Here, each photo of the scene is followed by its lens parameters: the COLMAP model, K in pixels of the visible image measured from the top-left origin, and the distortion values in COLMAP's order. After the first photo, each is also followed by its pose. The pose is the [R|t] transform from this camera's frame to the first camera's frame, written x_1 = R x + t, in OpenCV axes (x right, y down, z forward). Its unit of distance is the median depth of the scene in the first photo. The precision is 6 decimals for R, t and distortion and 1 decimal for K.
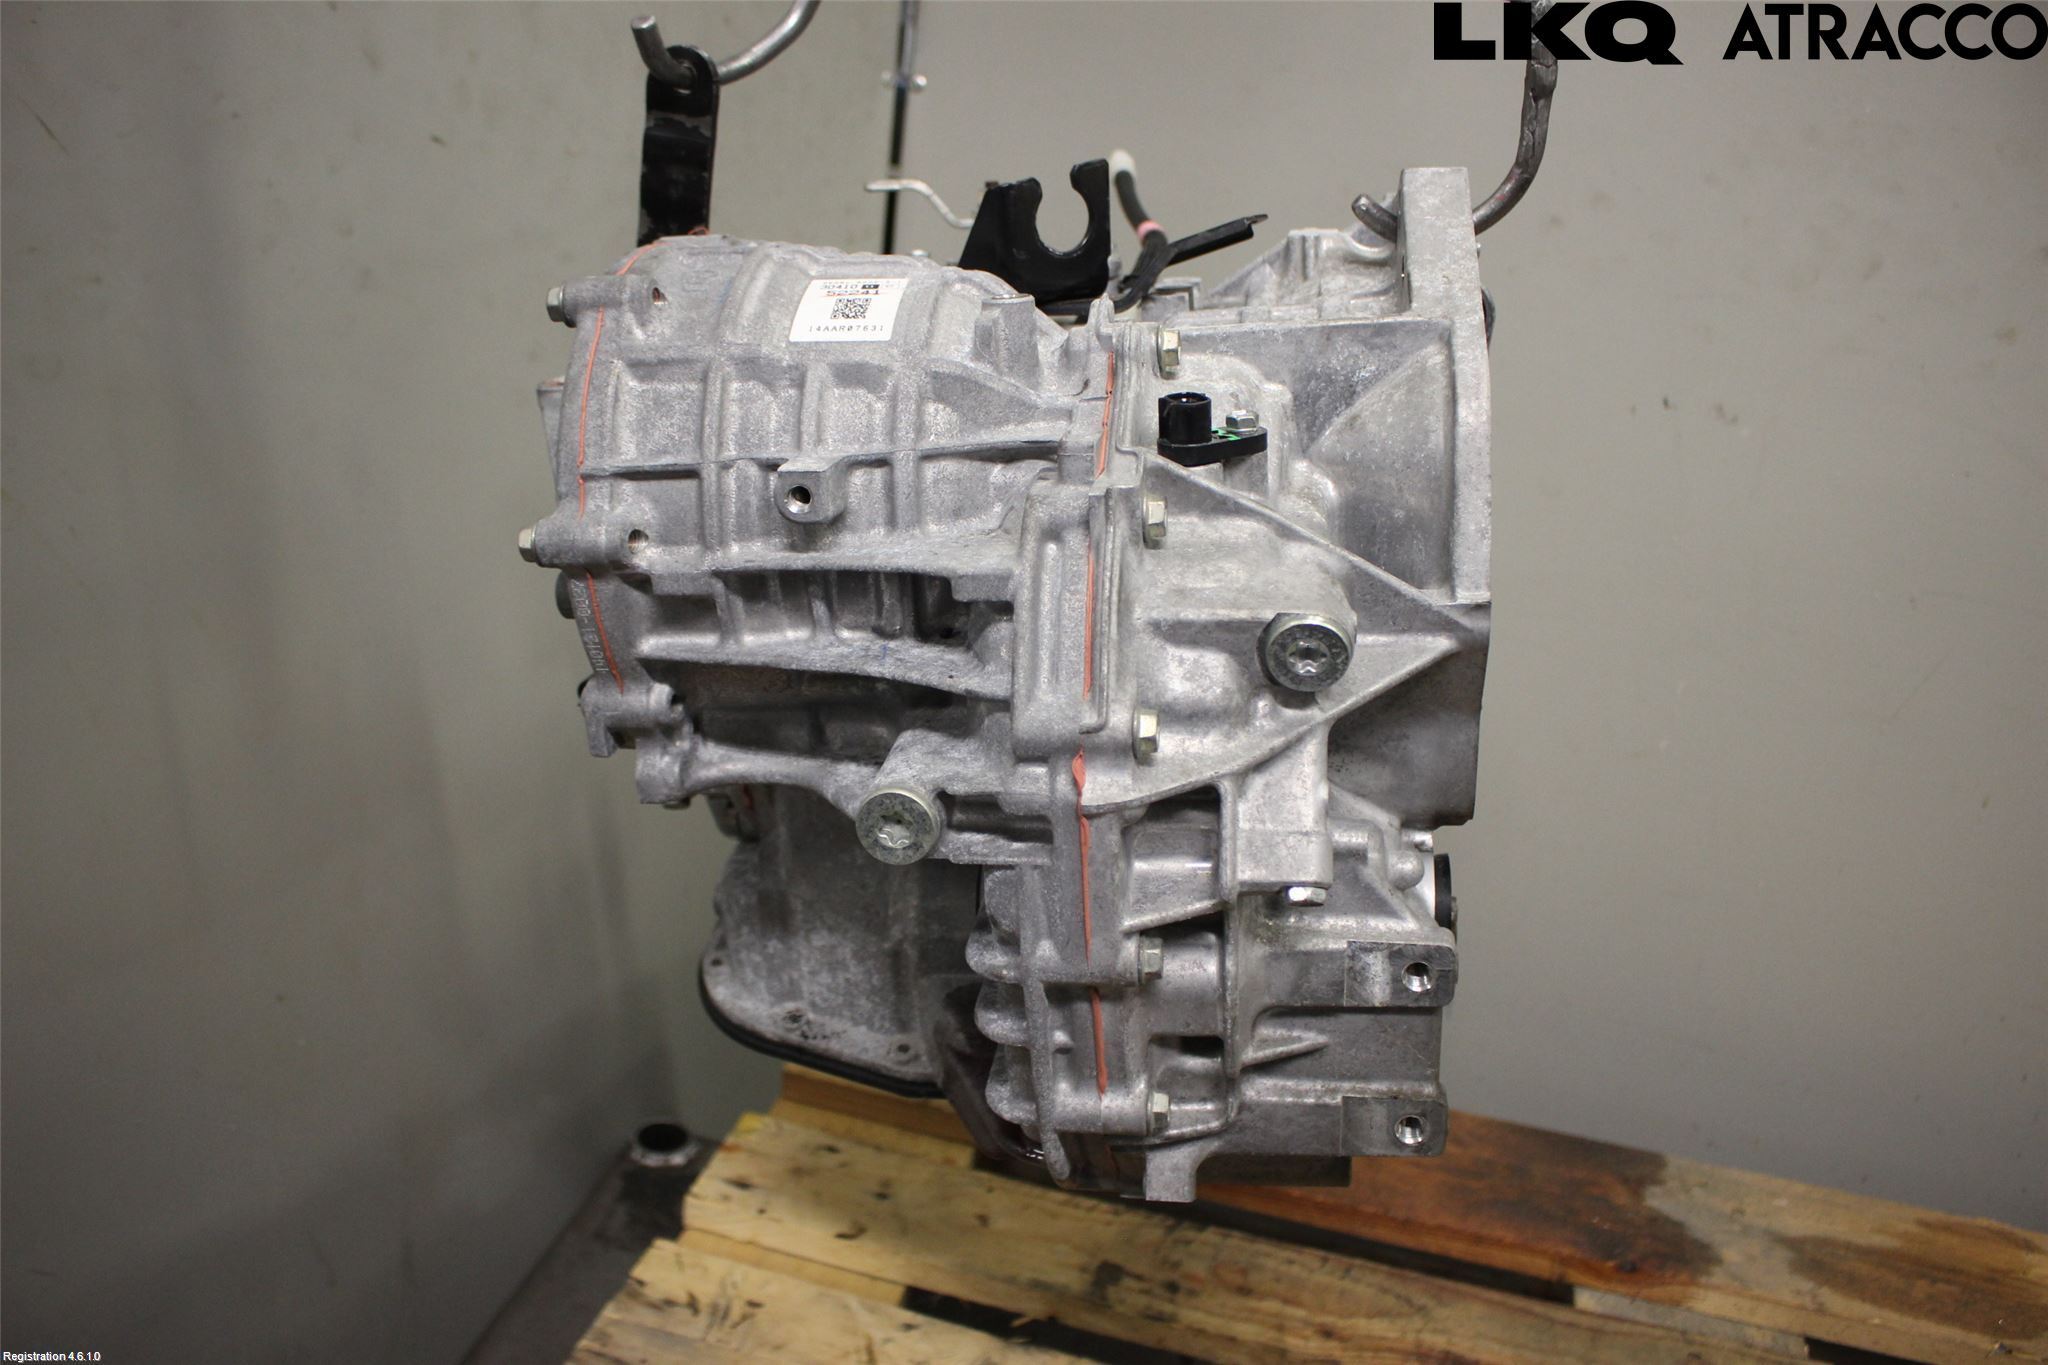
lens RADIAL K [[1702.1, 0, 1016.3], [0, 1702.1, 681.4], [0, 0, 1]] dist [-0.152067, 0.110906]
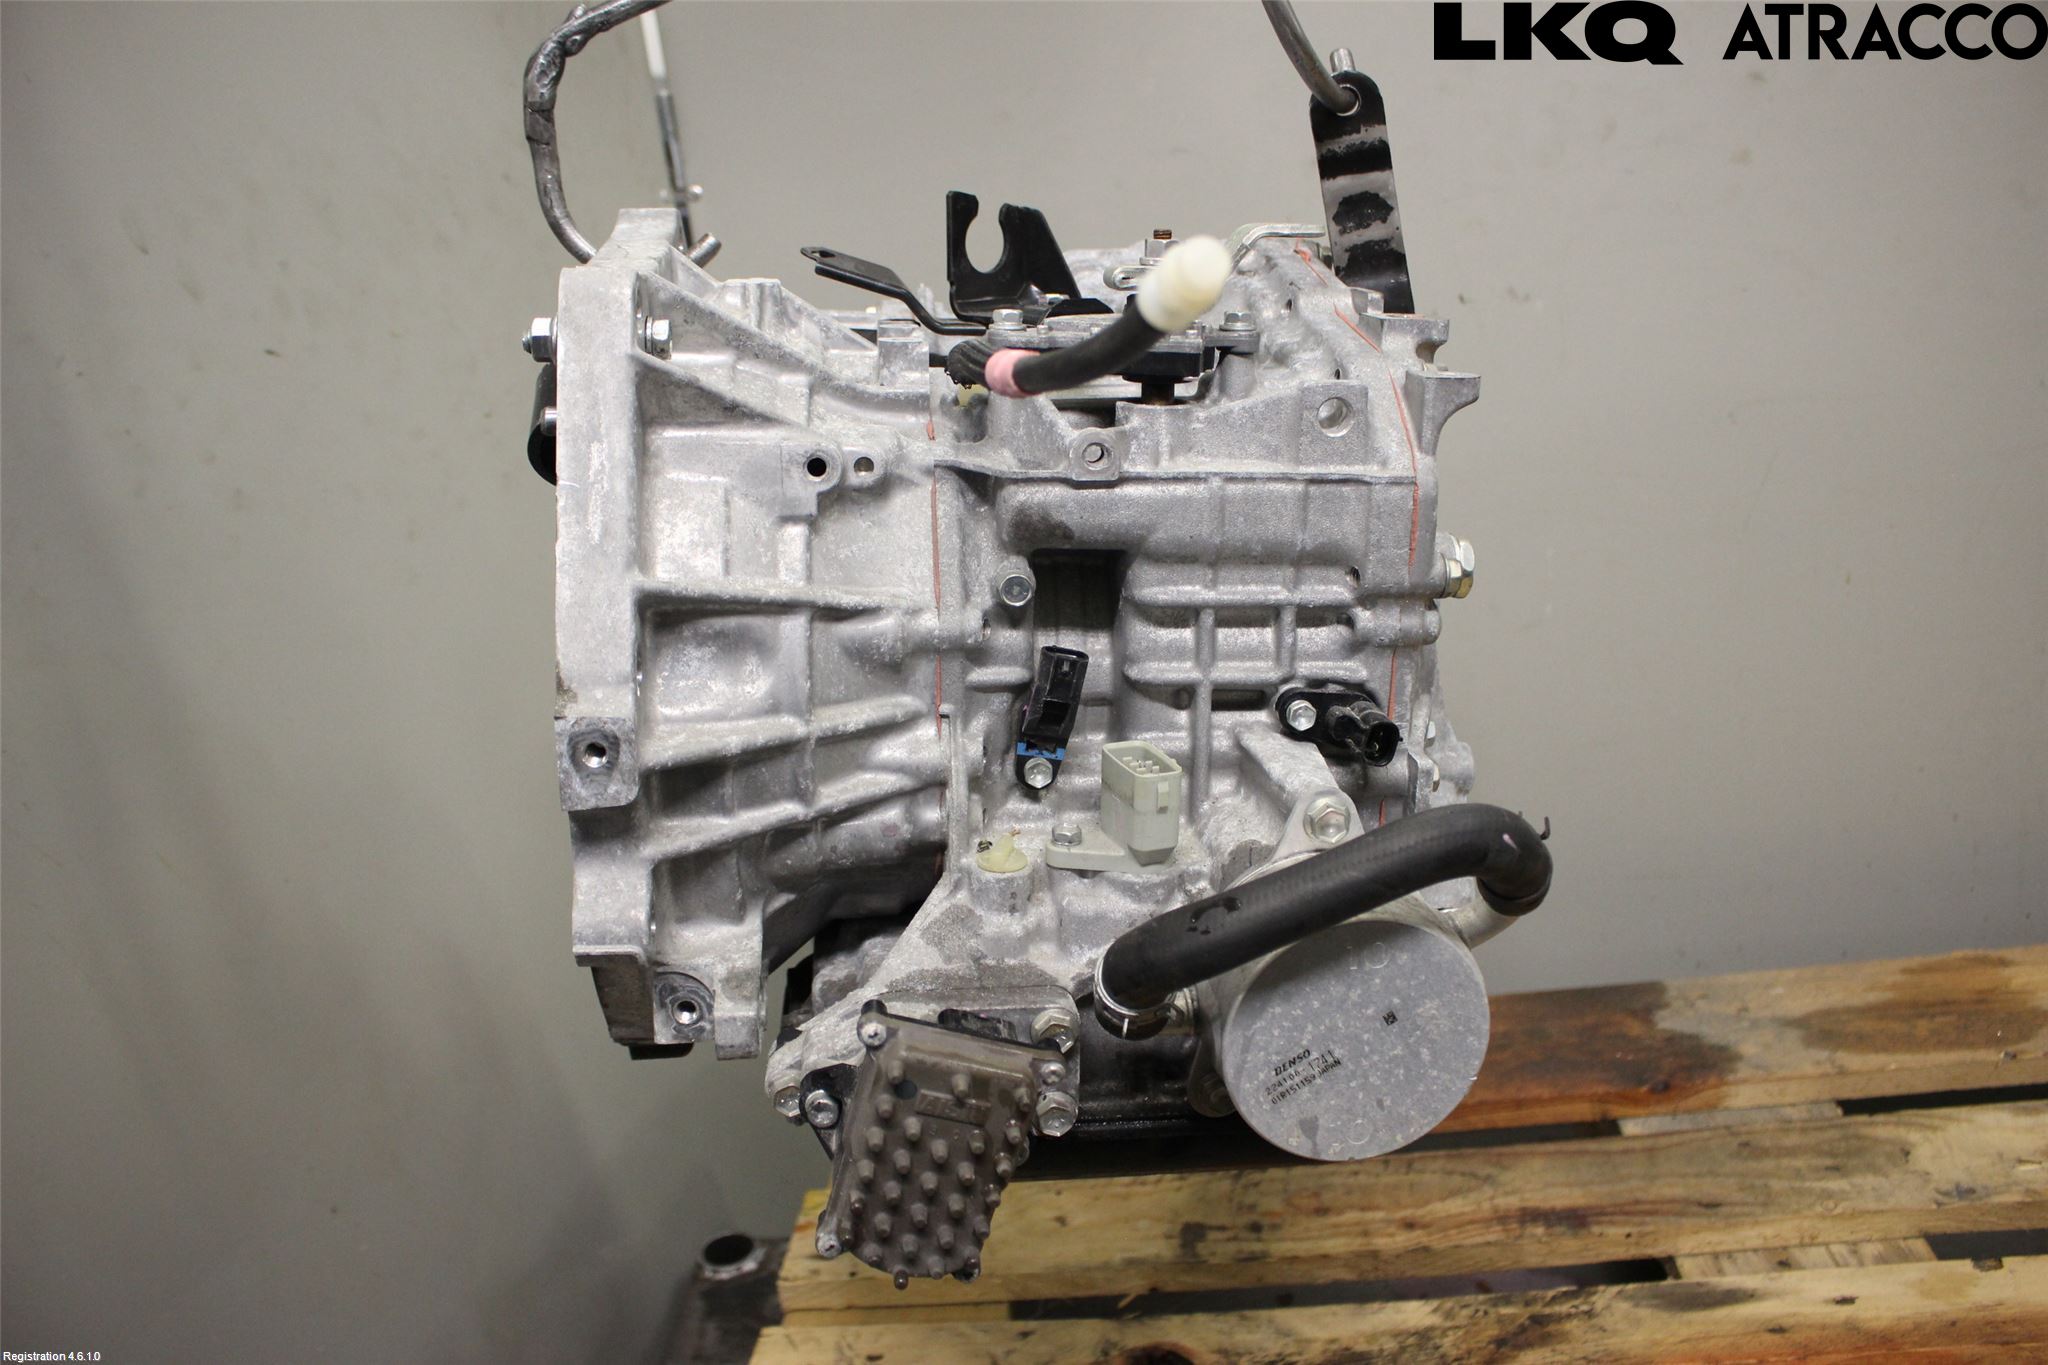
lens RADIAL K [[1702.1, 0, 1018.6], [0, 1702.1, 681.2], [0, 0, 1]] dist [-0.152067, 0.110906]
pose [[0.959706, -0.270092, 0.077552, -0.035604], [0.273157, 0.961441, -0.031894, 0.027787], [-0.065947, 0.051793, 0.996478, -0.043626]]
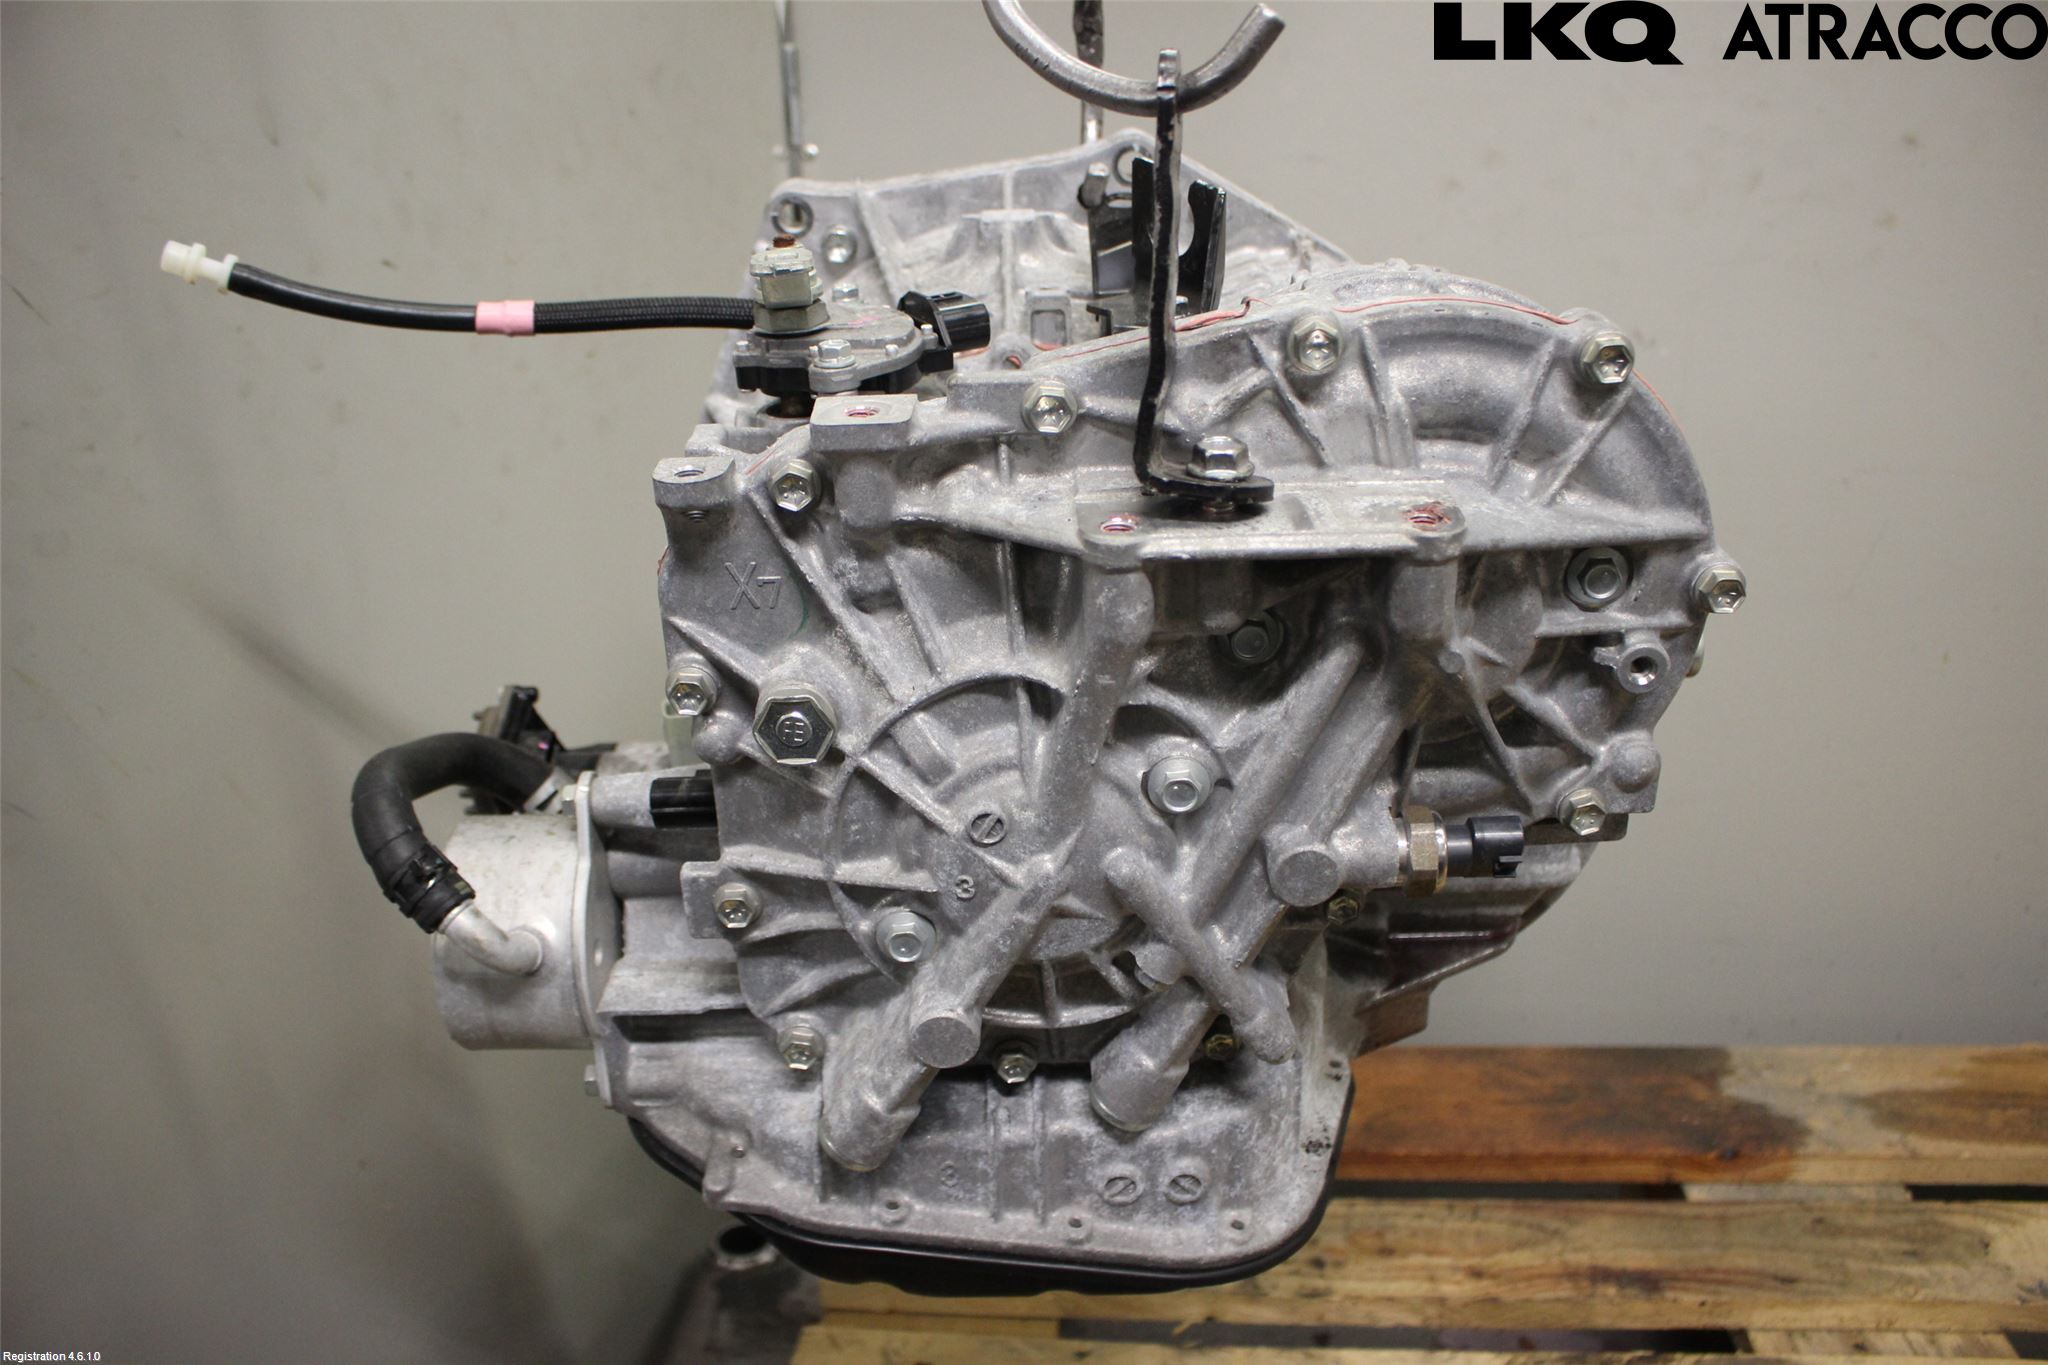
lens RADIAL K [[1702.1, 0, 1013.1], [0, 1702.1, 679.9], [0, 0, 1]] dist [-0.152067, 0.110906]
pose [[0.979295, -0.177928, 0.096558, -0.116803], [0.182075, 0.982629, -0.035914, 0.018637], [-0.088491, 0.052751, 0.994679, -0.003050]]
